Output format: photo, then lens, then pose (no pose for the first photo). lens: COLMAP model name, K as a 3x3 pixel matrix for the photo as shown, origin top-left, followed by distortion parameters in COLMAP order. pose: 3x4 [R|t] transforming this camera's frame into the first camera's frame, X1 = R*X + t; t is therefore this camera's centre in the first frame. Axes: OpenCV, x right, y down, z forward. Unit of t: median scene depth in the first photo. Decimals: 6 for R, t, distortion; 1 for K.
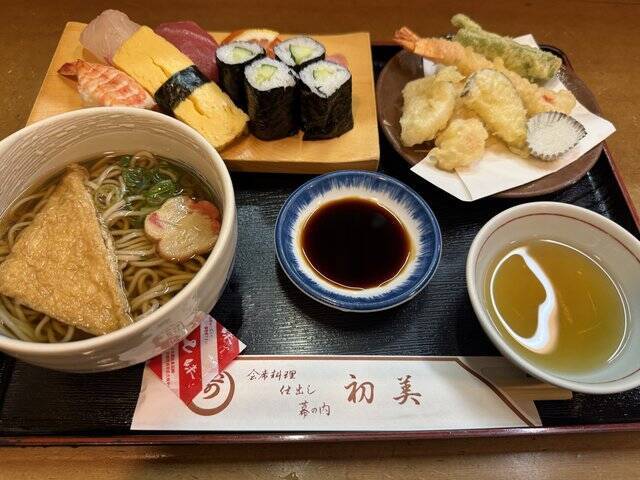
lens RADIAL K [[484.7, 0, 317.1], [0, 484.7, 243.6], [0, 0, 1]] dist [0.001582, -0.018171]
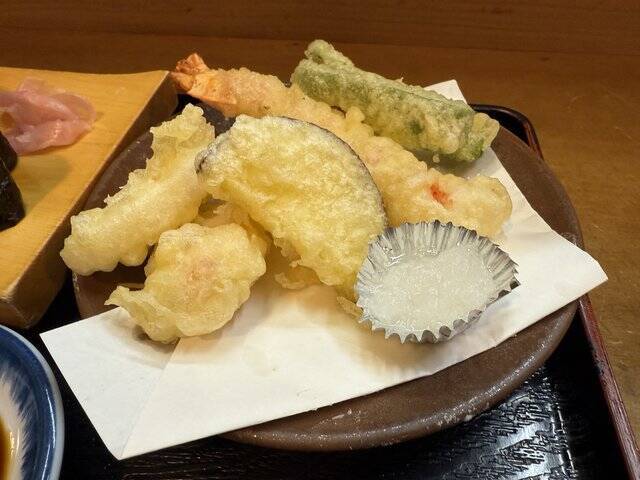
lens RADIAL K [[484.7, 0, 325.2], [0, 484.7, 237.9], [0, 0, 1]] dist [0.001582, -0.018171]
pose [[0.987001, 0.073446, -0.142948, 0.443629], [-0.101998, 0.973641, -0.204010, -0.161559], [0.124196, 0.215939, 0.968476, 0.575667]]
